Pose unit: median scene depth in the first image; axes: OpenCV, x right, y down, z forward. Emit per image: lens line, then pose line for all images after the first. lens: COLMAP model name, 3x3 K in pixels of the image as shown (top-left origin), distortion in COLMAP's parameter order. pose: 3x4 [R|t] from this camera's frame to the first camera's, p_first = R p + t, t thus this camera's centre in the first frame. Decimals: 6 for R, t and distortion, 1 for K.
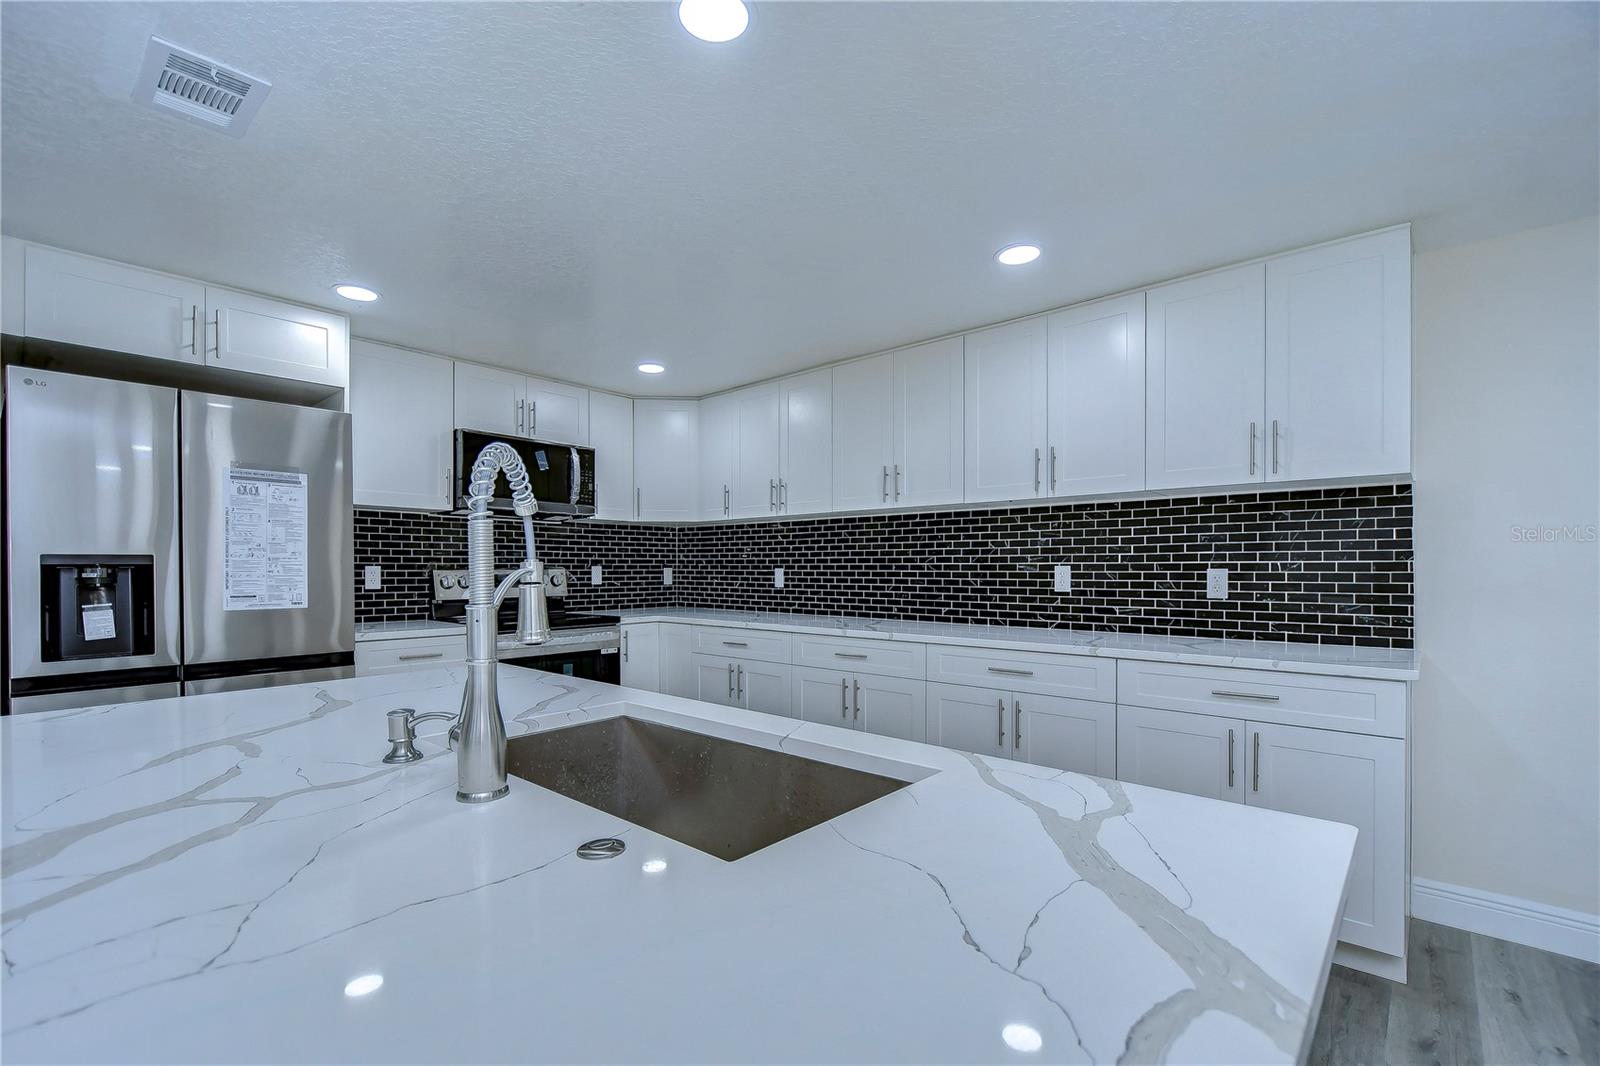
lens RADIAL K [[712.1, 0, 779.9], [0, 712.1, 569.2], [0, 0, 1]] dist [0.011293, -0.013976]
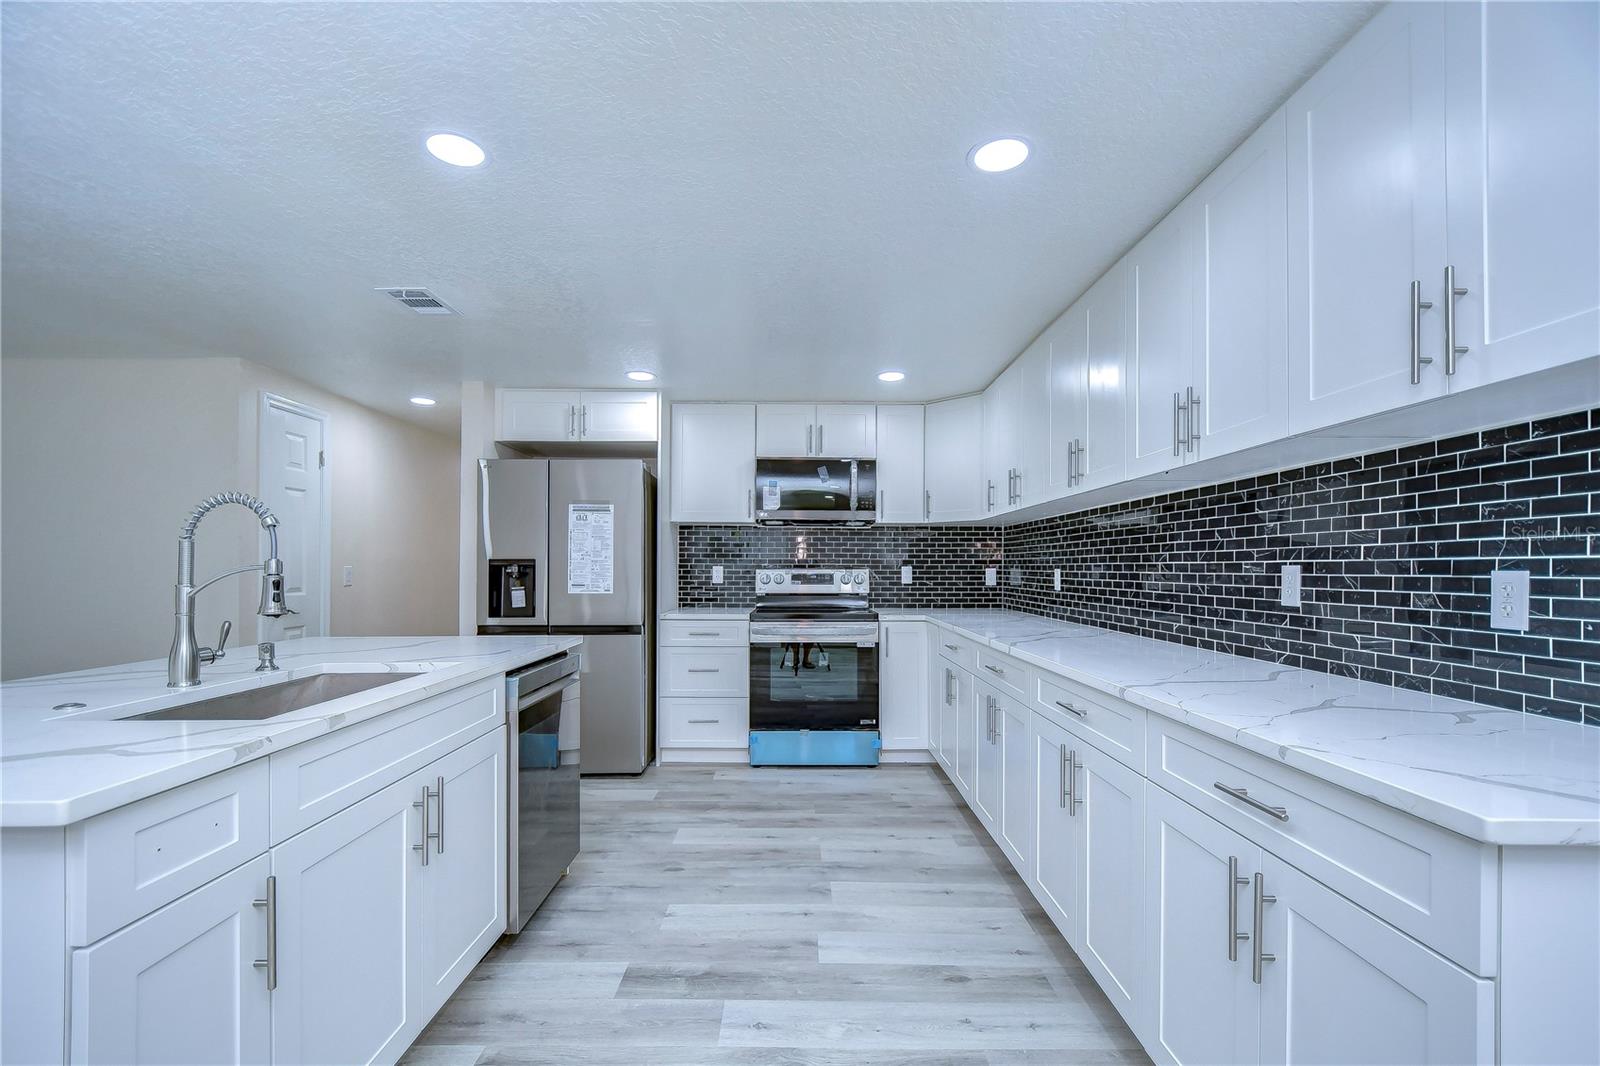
lens RADIAL K [[682.9, 0, 778.7], [0, 682.9, 565.1], [0, 0, 1]] dist [0.016872, -0.011598]
pose [[0.669986, -0.001328, -0.742373, 0.541202], [-0.004027, 0.999977, -0.005423, 0.000140], [0.742363, 0.006623, 0.669965, 0.254871]]
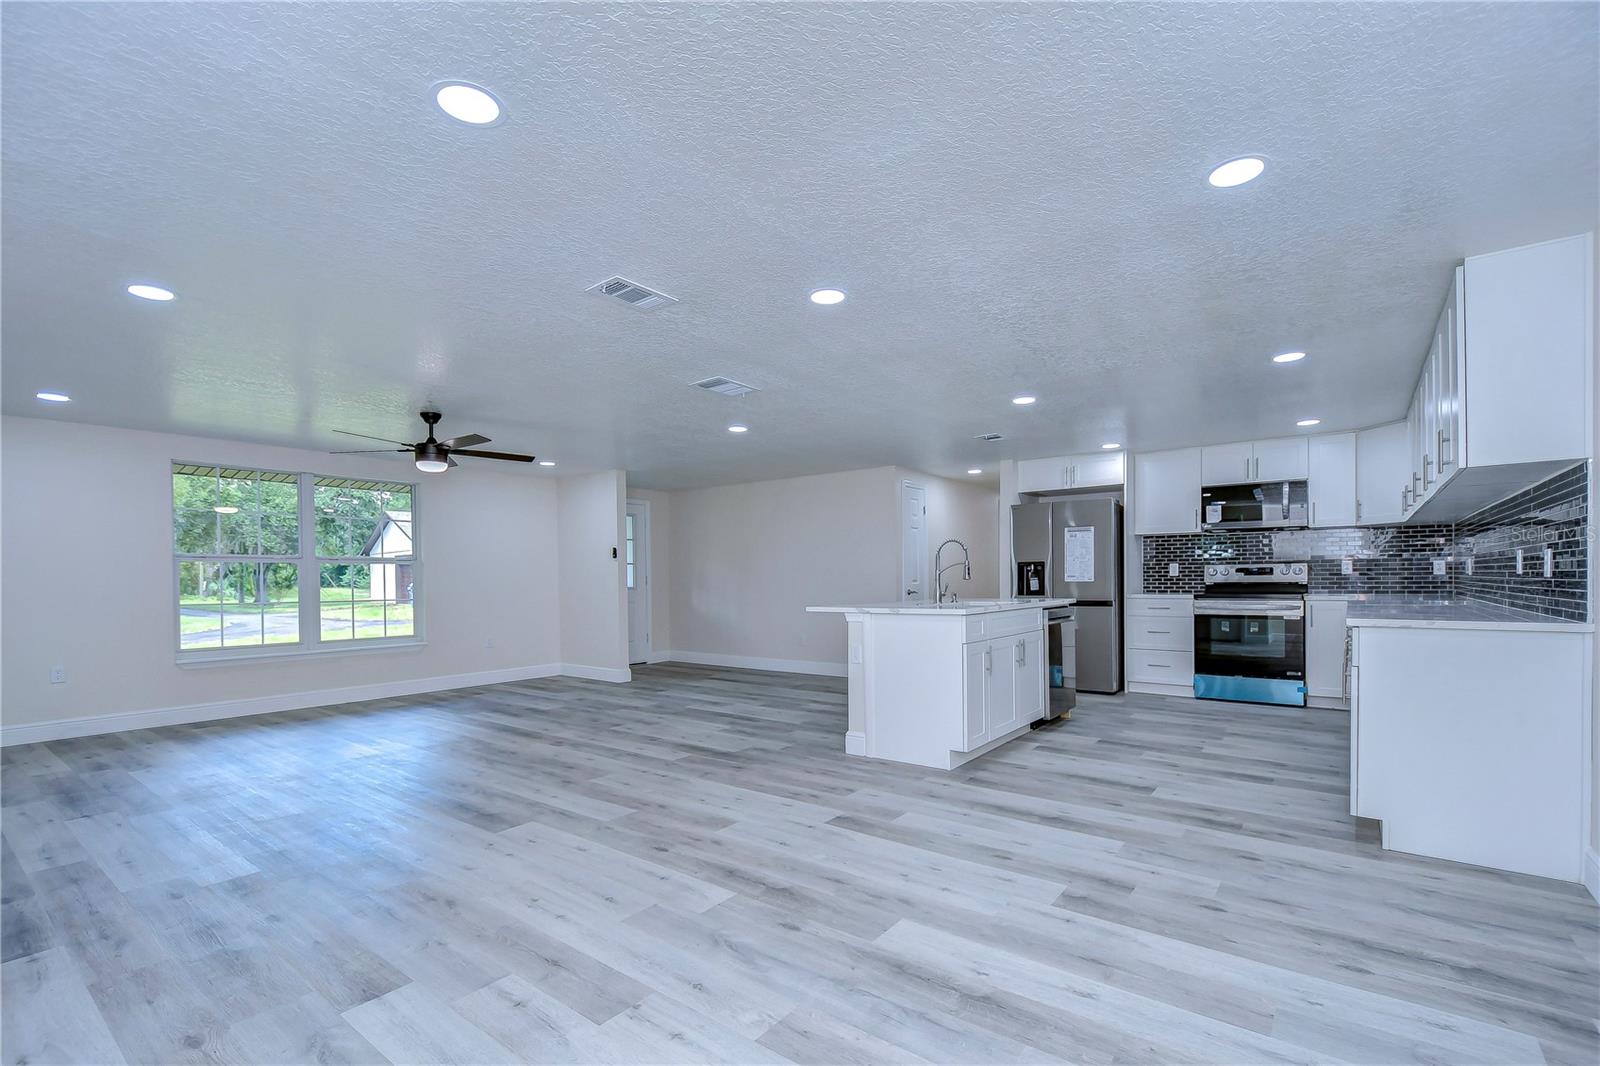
lens RADIAL K [[682.9, 0, 778.7], [0, 682.9, 565.1], [0, 0, 1]] dist [0.016872, -0.011598]
pose [[0.051187, -0.014371, -0.998586, 1.383150], [0.008576, 0.999866, -0.013950, 0.018384], [0.998652, -0.007850, 0.051304, -0.166896]]
